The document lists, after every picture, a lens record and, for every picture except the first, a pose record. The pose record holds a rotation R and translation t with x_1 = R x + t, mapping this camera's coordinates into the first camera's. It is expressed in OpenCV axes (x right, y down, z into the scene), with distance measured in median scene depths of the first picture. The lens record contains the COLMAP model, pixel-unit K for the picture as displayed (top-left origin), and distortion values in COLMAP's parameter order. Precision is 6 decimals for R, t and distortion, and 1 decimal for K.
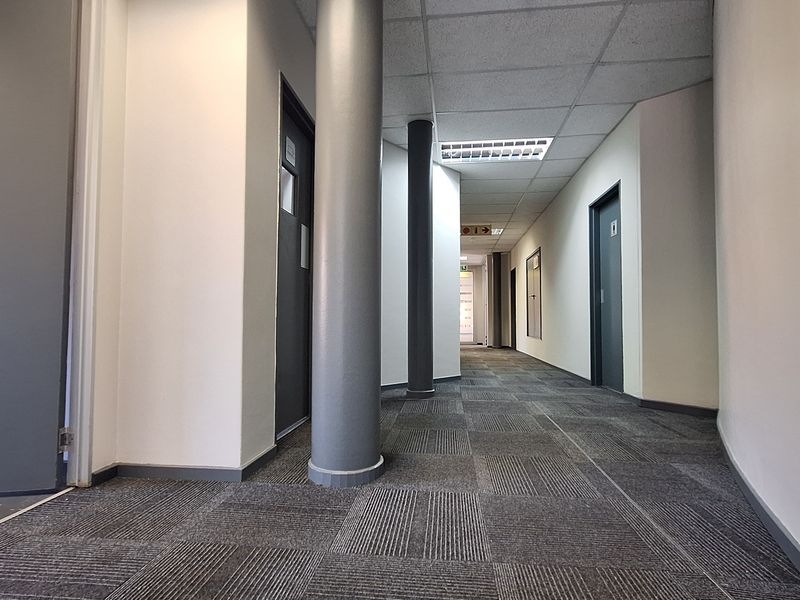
lens RADIAL K [[454.3, 0, 400.0], [0, 454.3, 300.0], [0, 0, 1]] dist [-0.001860, 0.000136]
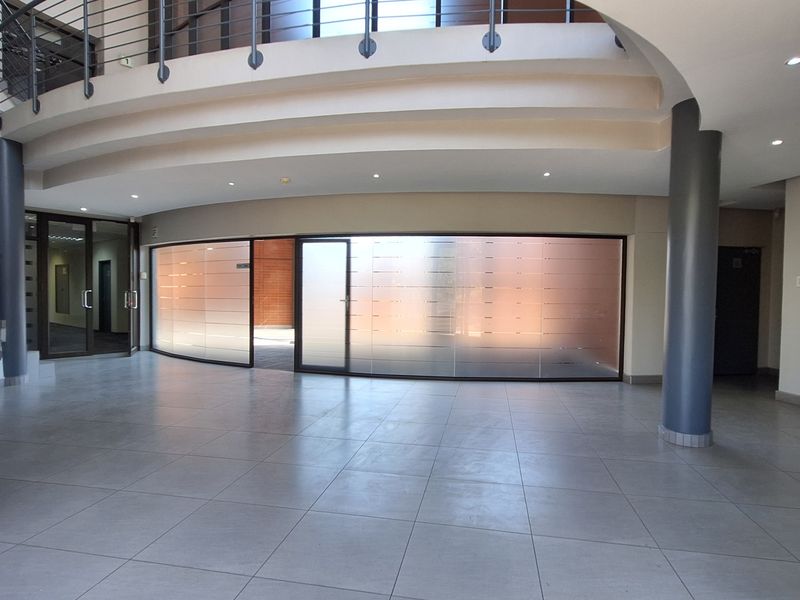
lens RADIAL K [[454.3, 0, 400.0], [0, 454.3, 300.0], [0, 0, 1]] dist [-0.001860, 0.000136]
pose [[0.550082, -0.022501, 0.834808, -0.869302], [-0.040503, 0.997742, 0.053582, -0.220065], [-0.834128, -0.063287, 0.547928, -2.019220]]
